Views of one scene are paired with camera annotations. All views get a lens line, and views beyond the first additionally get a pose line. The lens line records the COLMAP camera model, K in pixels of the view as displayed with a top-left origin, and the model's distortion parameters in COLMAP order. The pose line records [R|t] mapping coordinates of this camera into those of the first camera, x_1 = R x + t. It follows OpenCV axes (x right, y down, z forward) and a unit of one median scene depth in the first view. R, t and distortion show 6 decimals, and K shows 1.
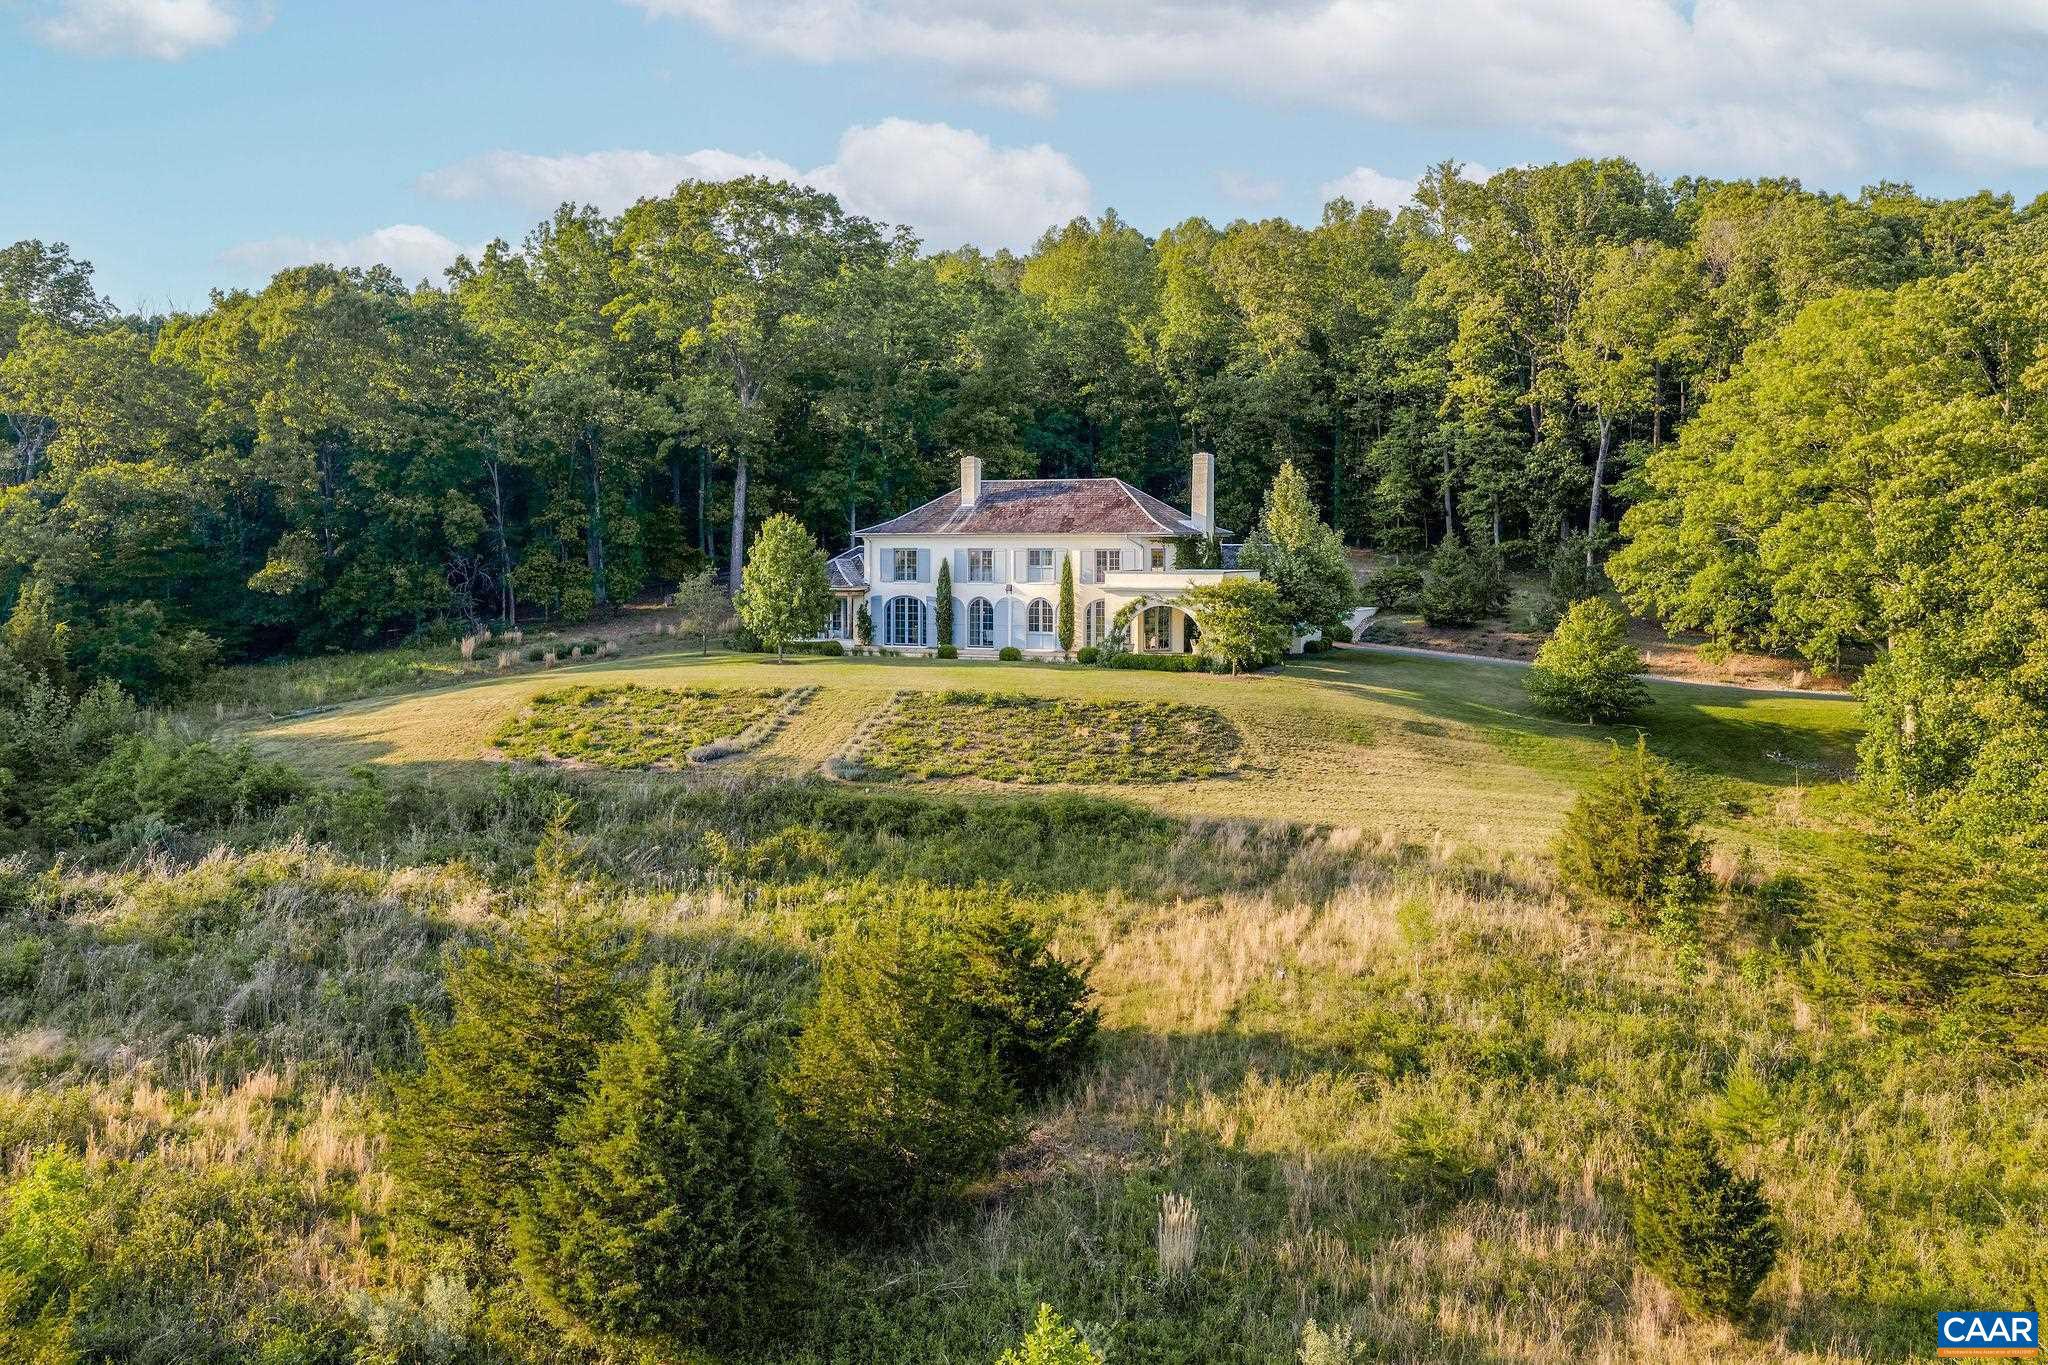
lens RADIAL K [[1751.9, 0, 1023.8], [0, 1751.9, 605.5], [0, 0, 1]] dist [-0.055714, 0.004646]
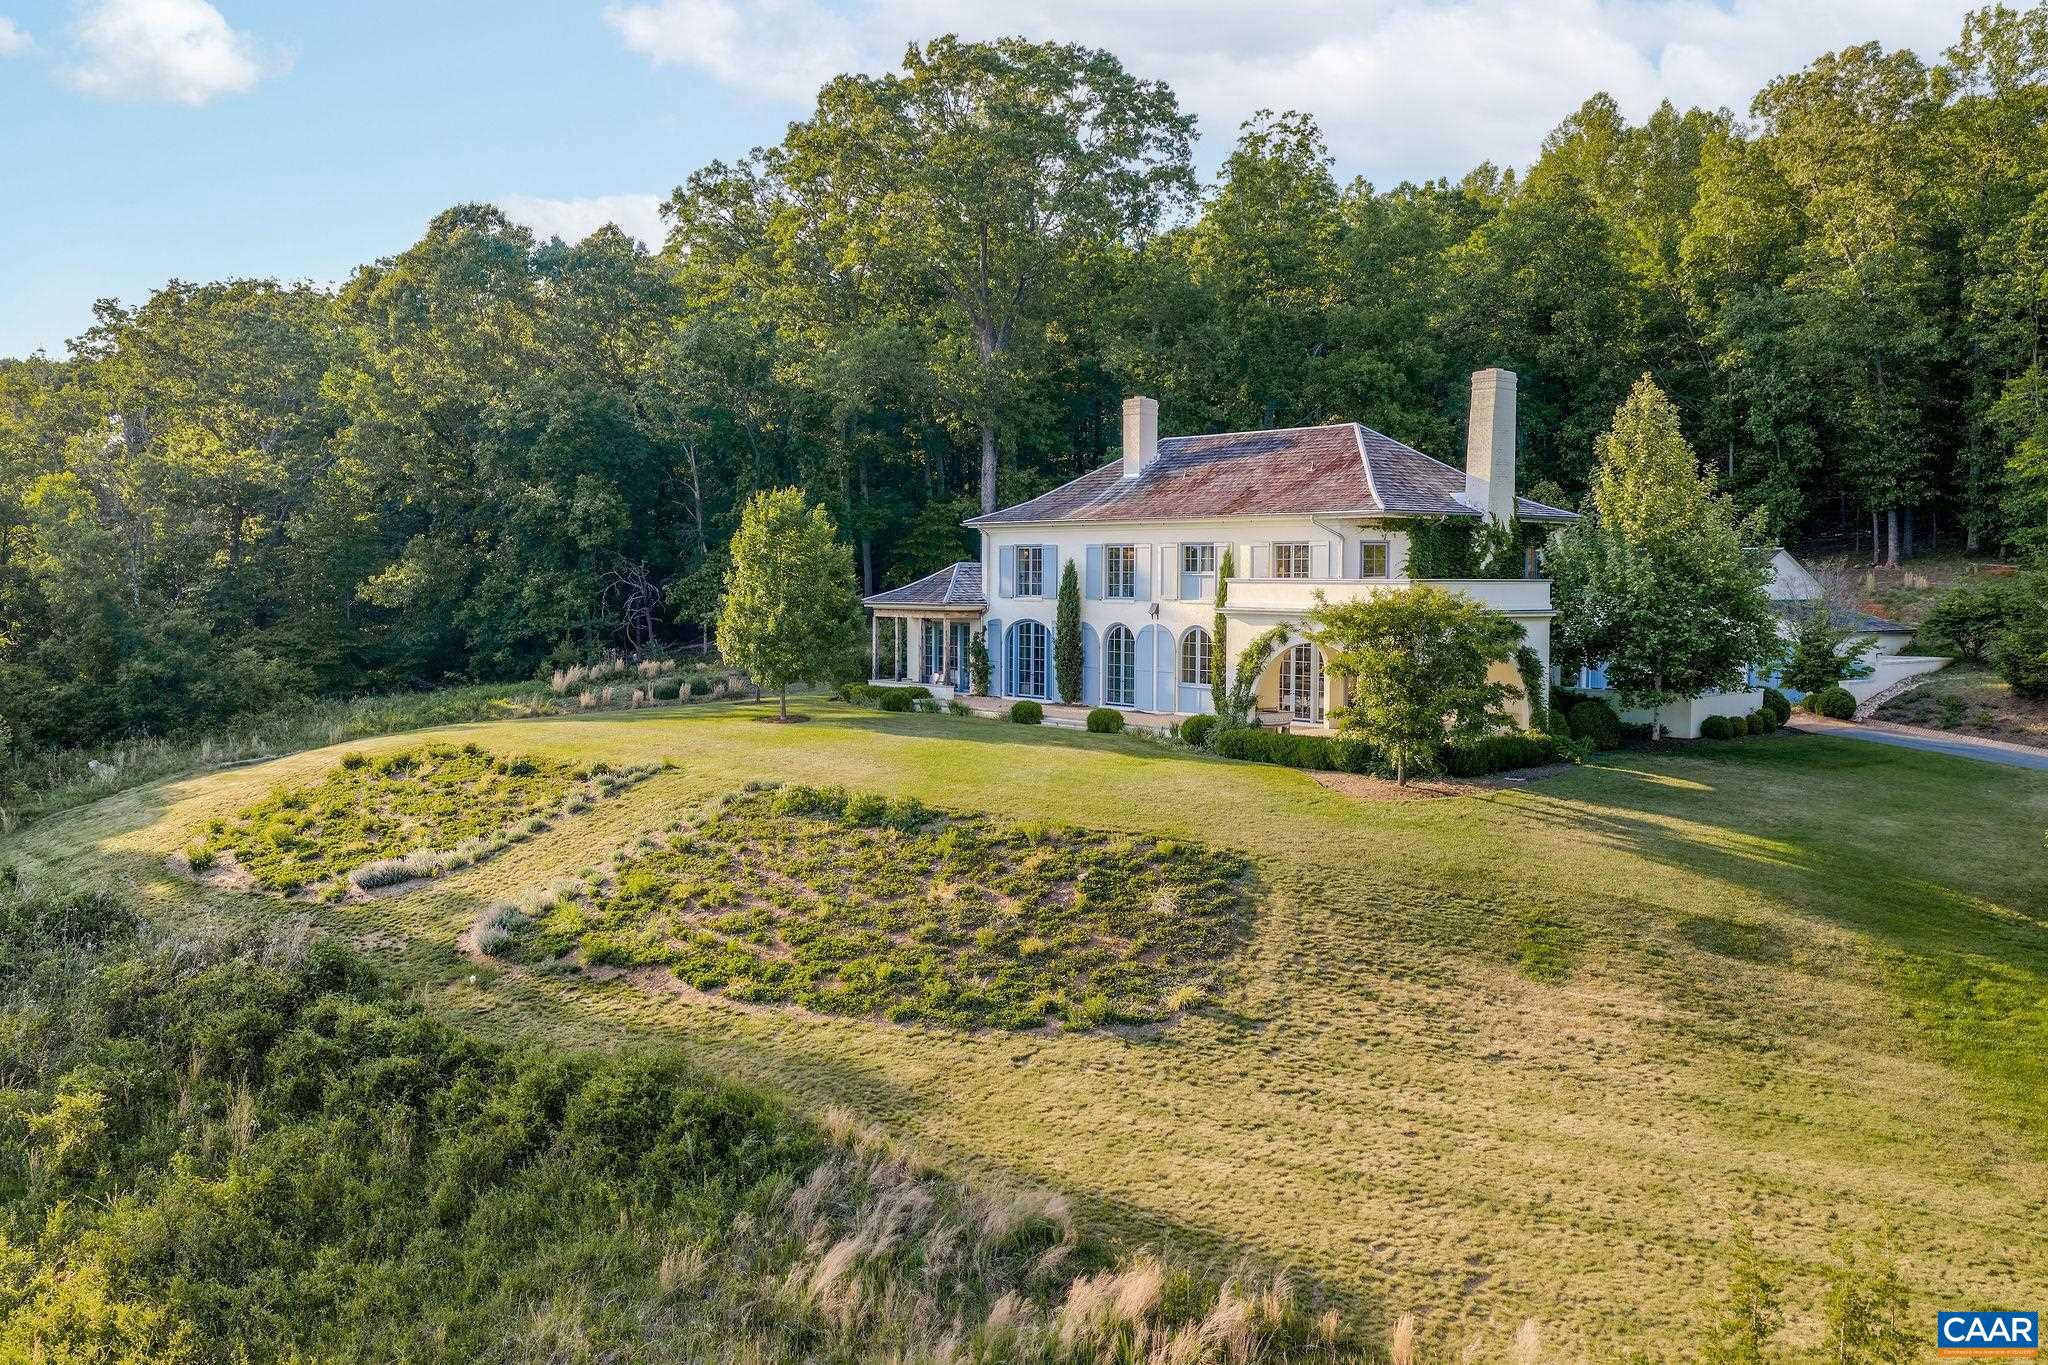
lens RADIAL K [[1751.9, 0, 1023.8], [0, 1751.9, 605.5], [0, 0, 1]] dist [-0.055714, 0.004646]
pose [[0.899437, 0.012700, -0.436866, 0.210585], [-0.021325, 0.999662, -0.014843, -0.001333], [0.436530, 0.022666, 0.899404, 0.439271]]
